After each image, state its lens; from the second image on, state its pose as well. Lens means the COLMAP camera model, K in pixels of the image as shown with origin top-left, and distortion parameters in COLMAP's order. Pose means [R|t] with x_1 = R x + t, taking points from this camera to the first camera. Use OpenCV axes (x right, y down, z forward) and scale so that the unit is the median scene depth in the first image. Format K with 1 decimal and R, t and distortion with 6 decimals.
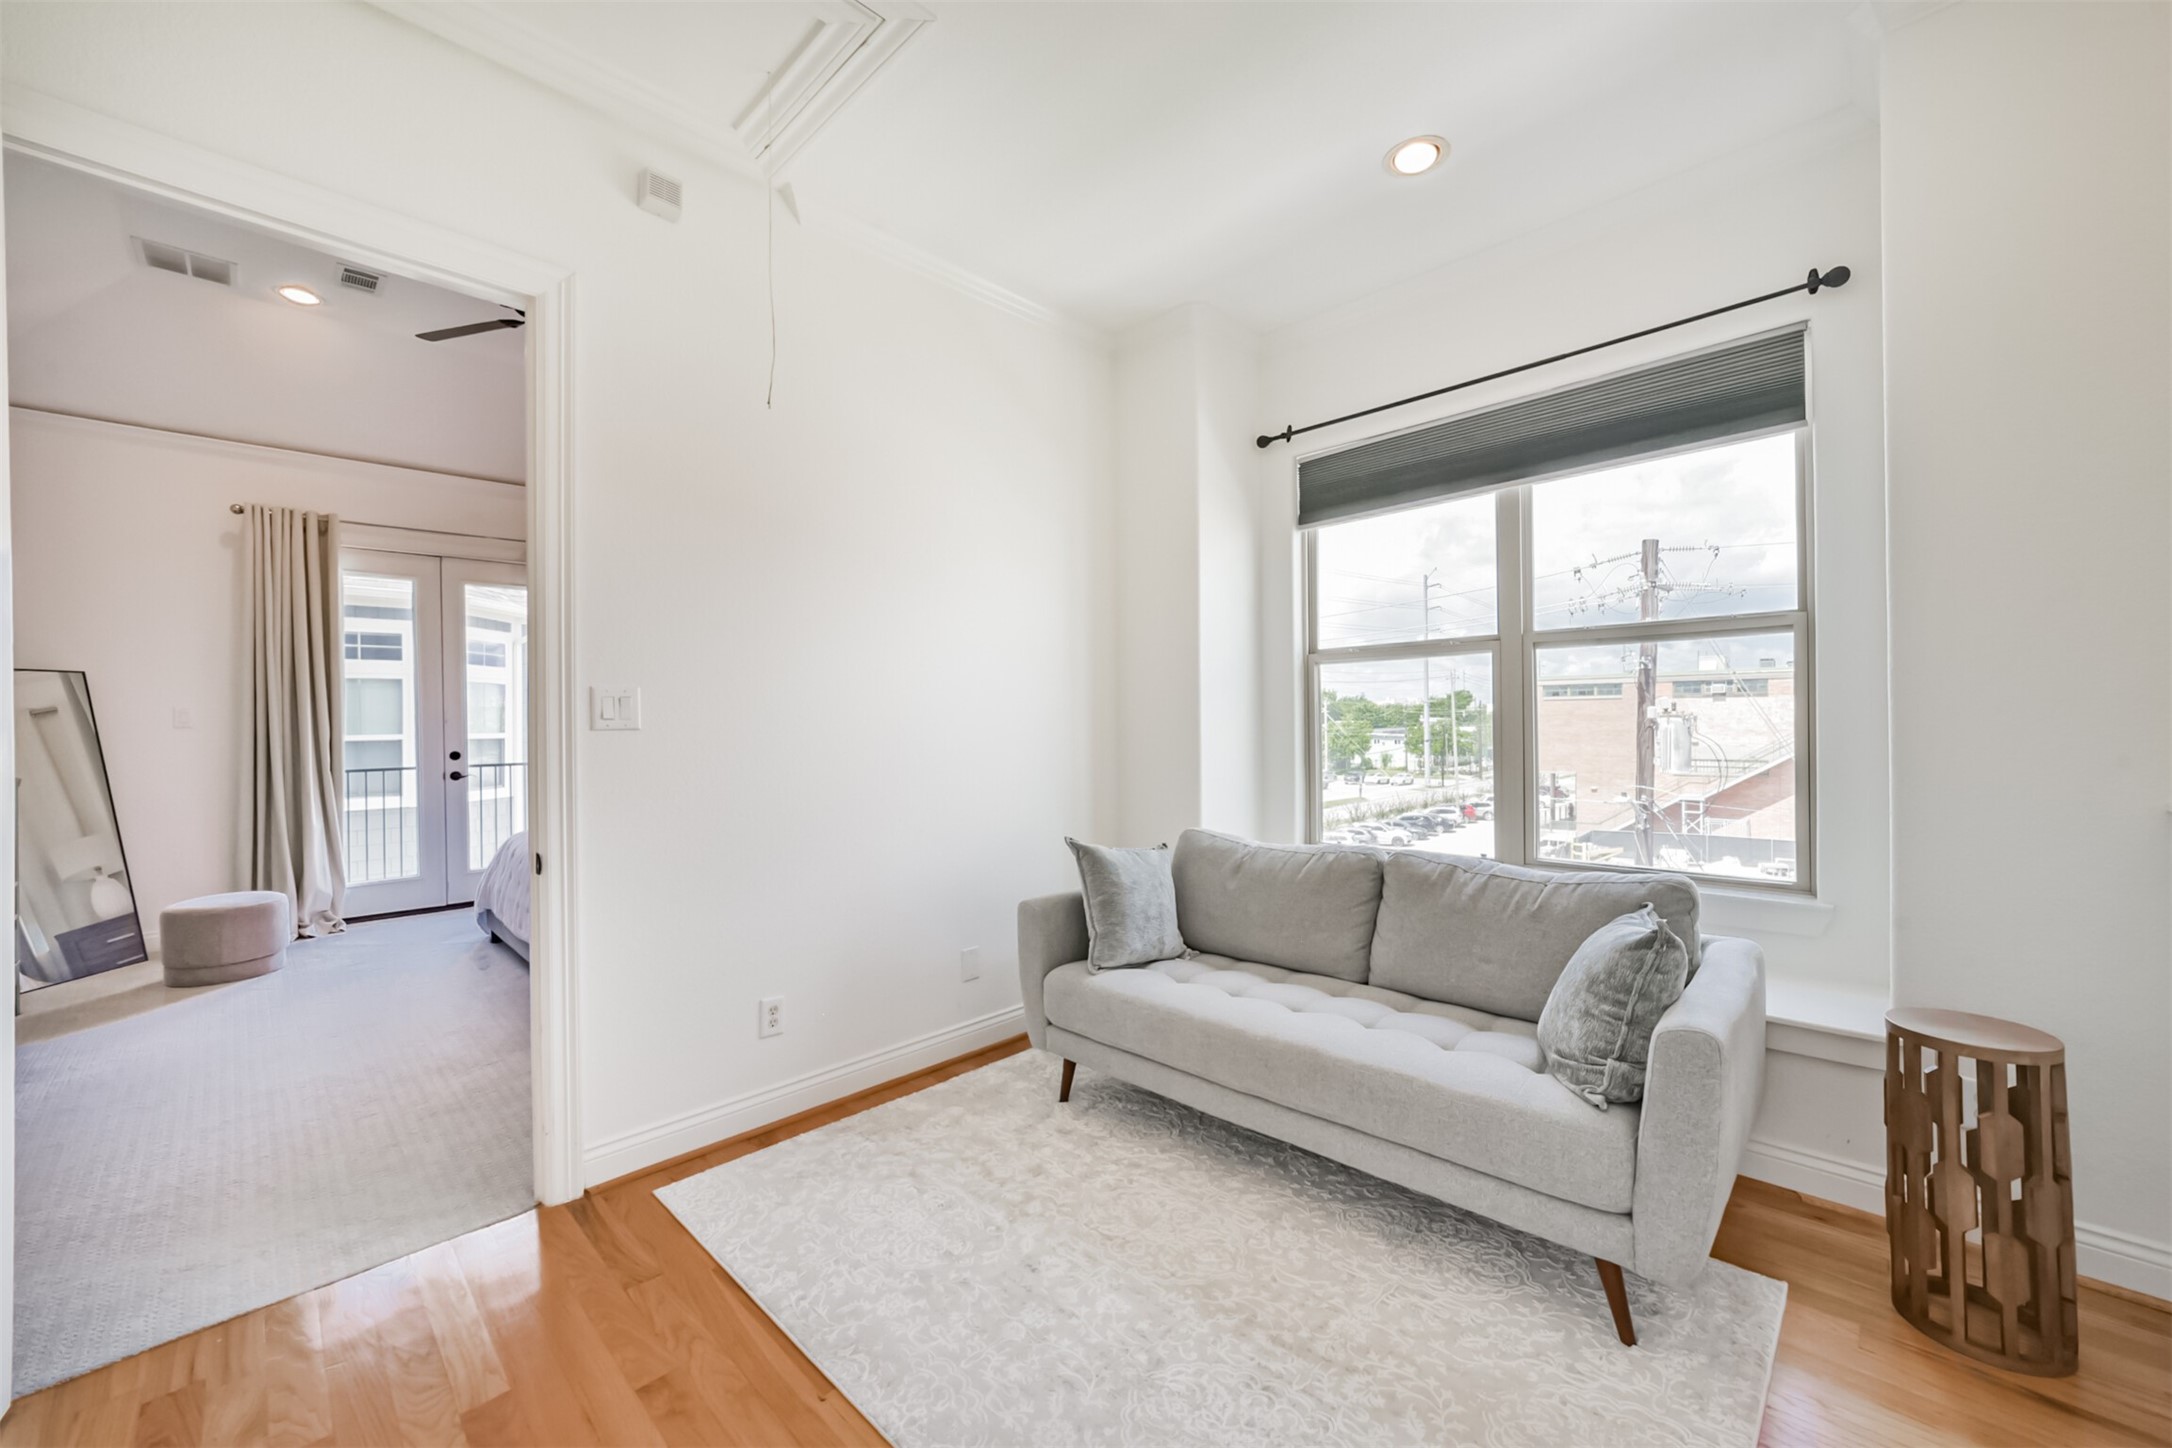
lens RADIAL K [[840.9, 0, 1086.0], [0, 840.9, 724.0], [0, 0, 1]] dist [-0.001550, 0.000562]
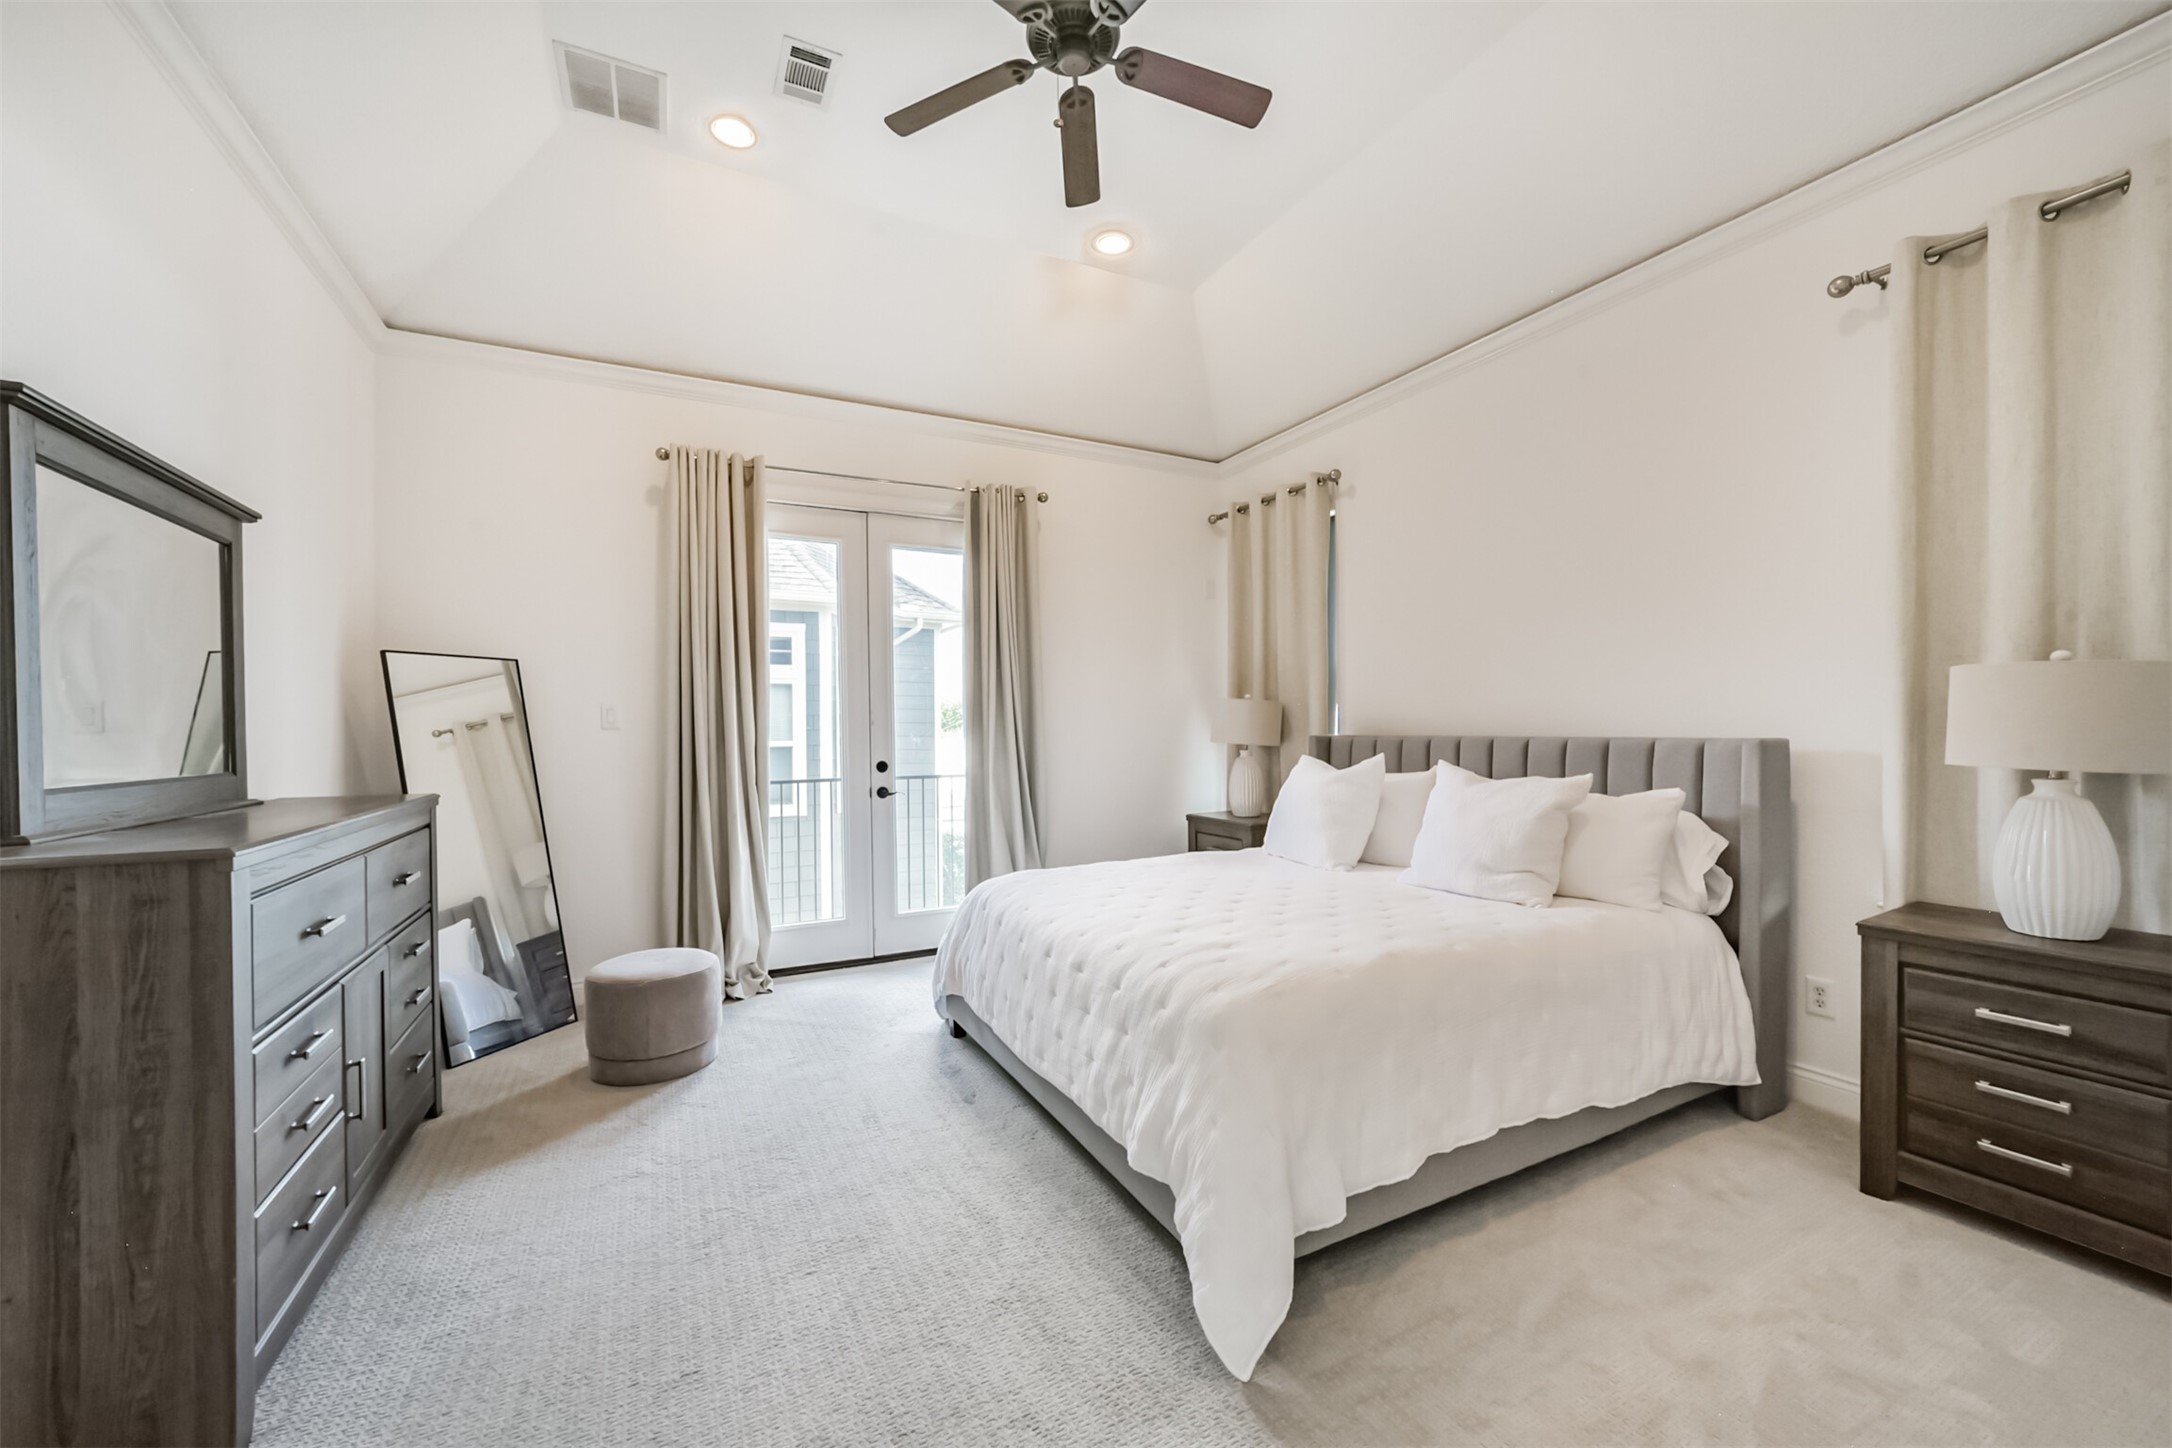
lens RADIAL K [[850.8, 0, 1091.0], [0, 850.8, 725.8], [0, 0, 1]] dist [-0.023933, 0.009591]
pose [[0.951005, -0.008411, -0.309062, -0.360824], [0.006152, 0.999947, -0.008282, 0.009578], [0.309116, 0.005975, 0.951006, 0.347695]]
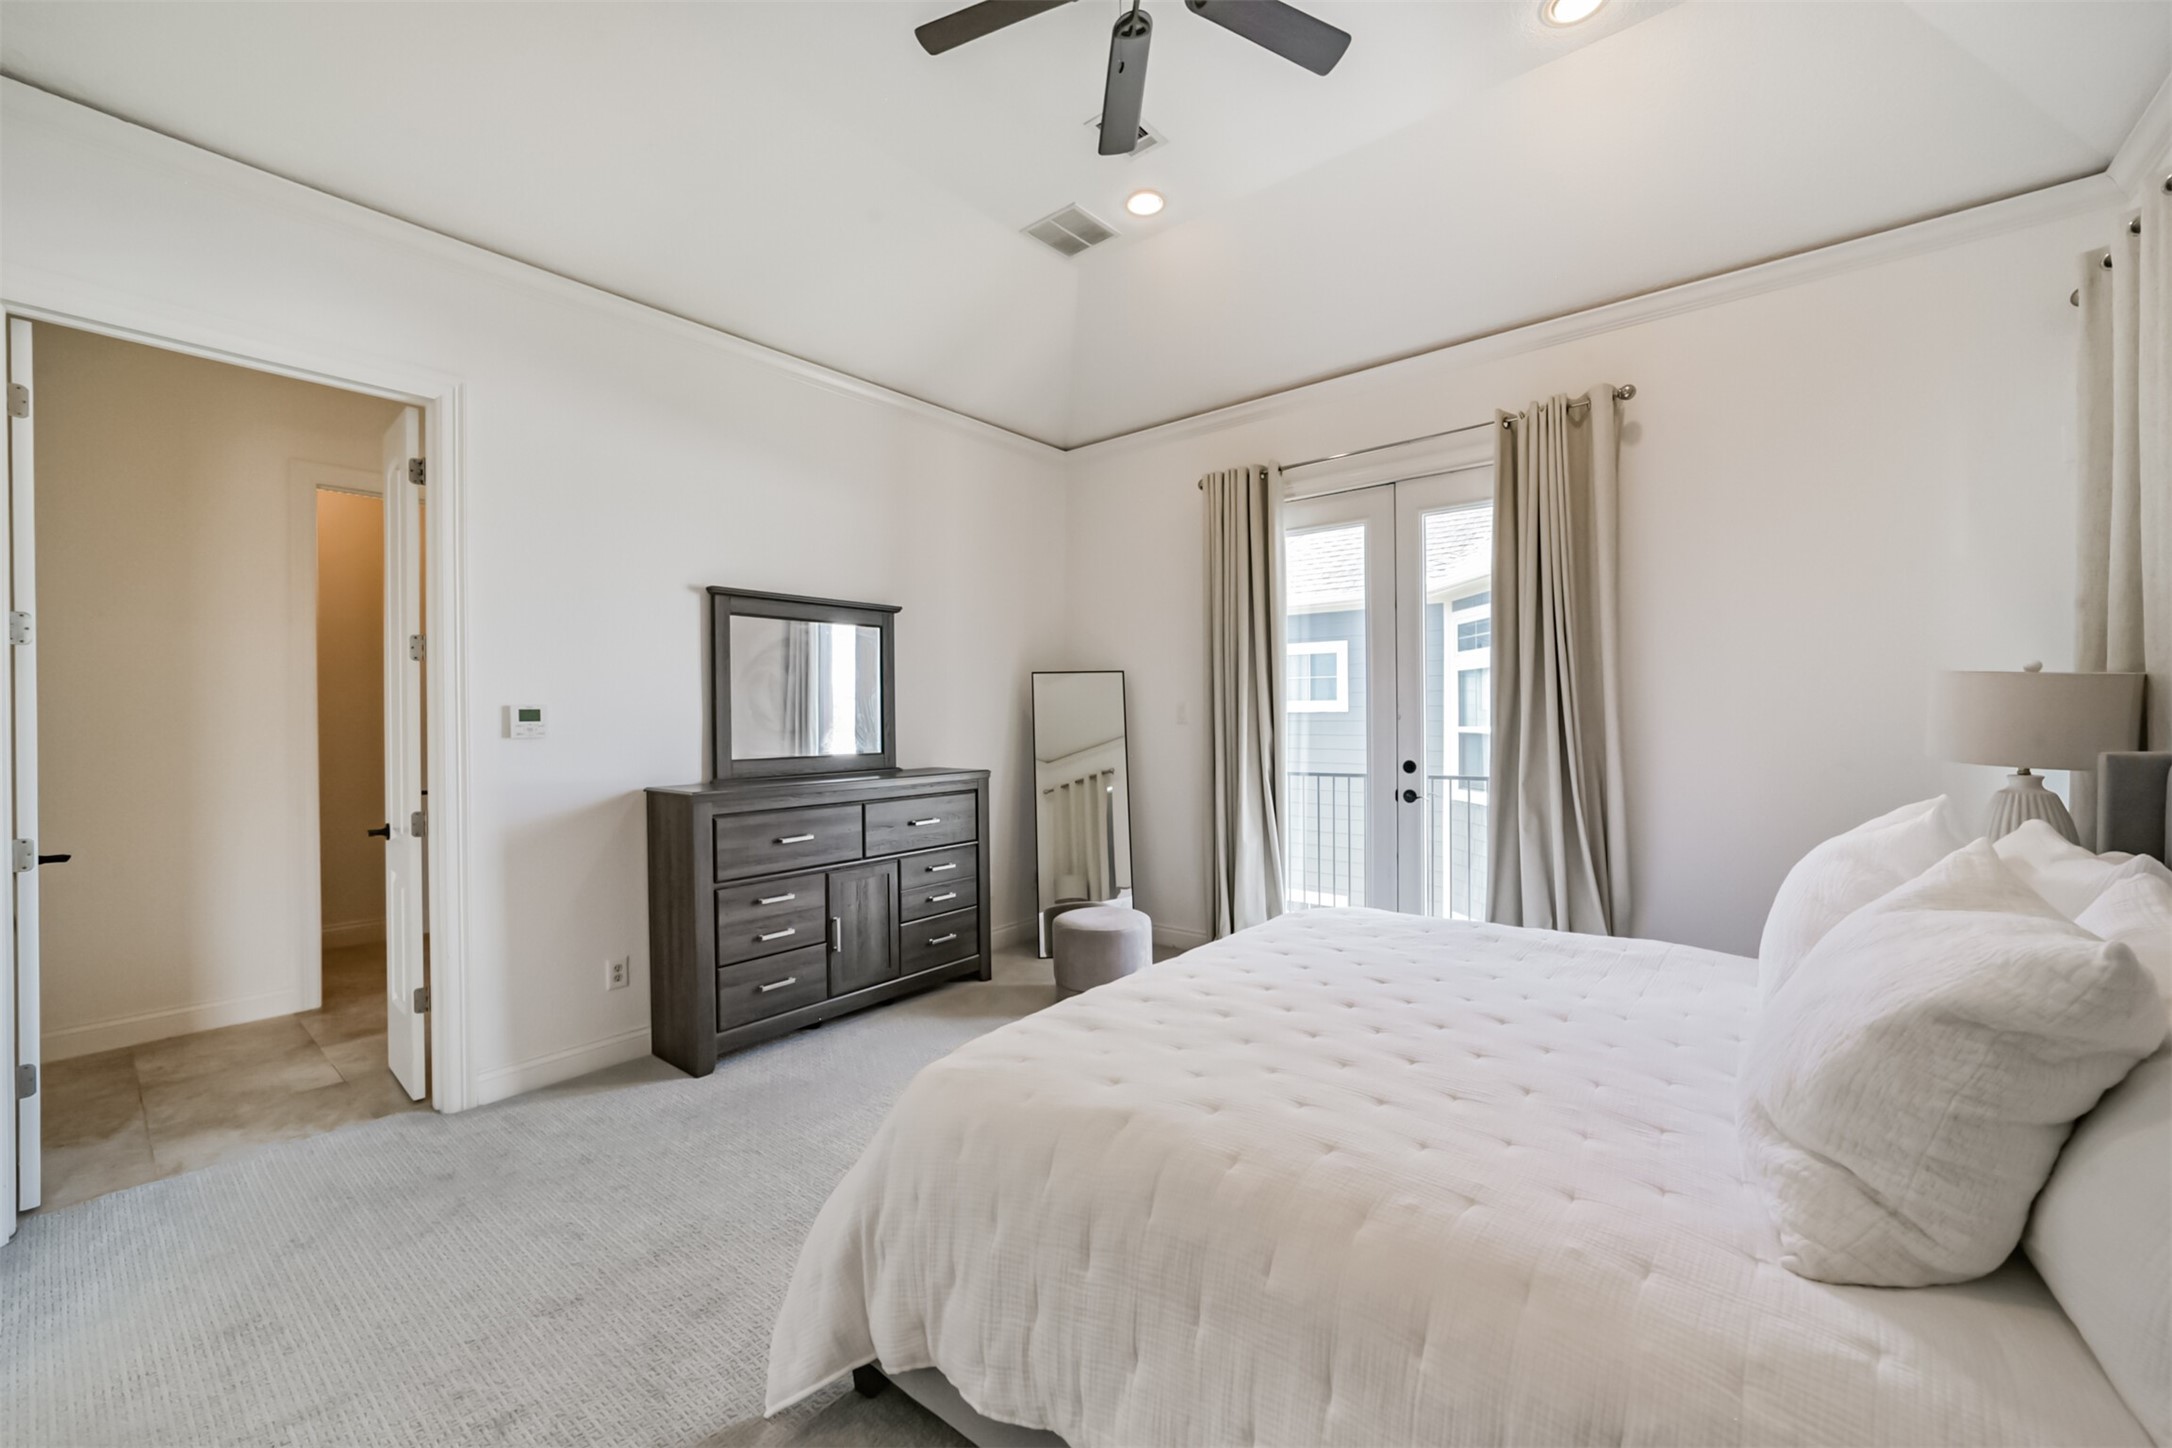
lens RADIAL K [[850.8, 0, 1091.0], [0, 850.8, 725.8], [0, 0, 1]] dist [-0.023933, 0.009591]
pose [[0.102067, 0.009327, -0.994734, -0.096392], [0.007019, 0.999924, 0.010096, -0.005096], [0.994753, -0.008012, 0.101994, 0.743697]]
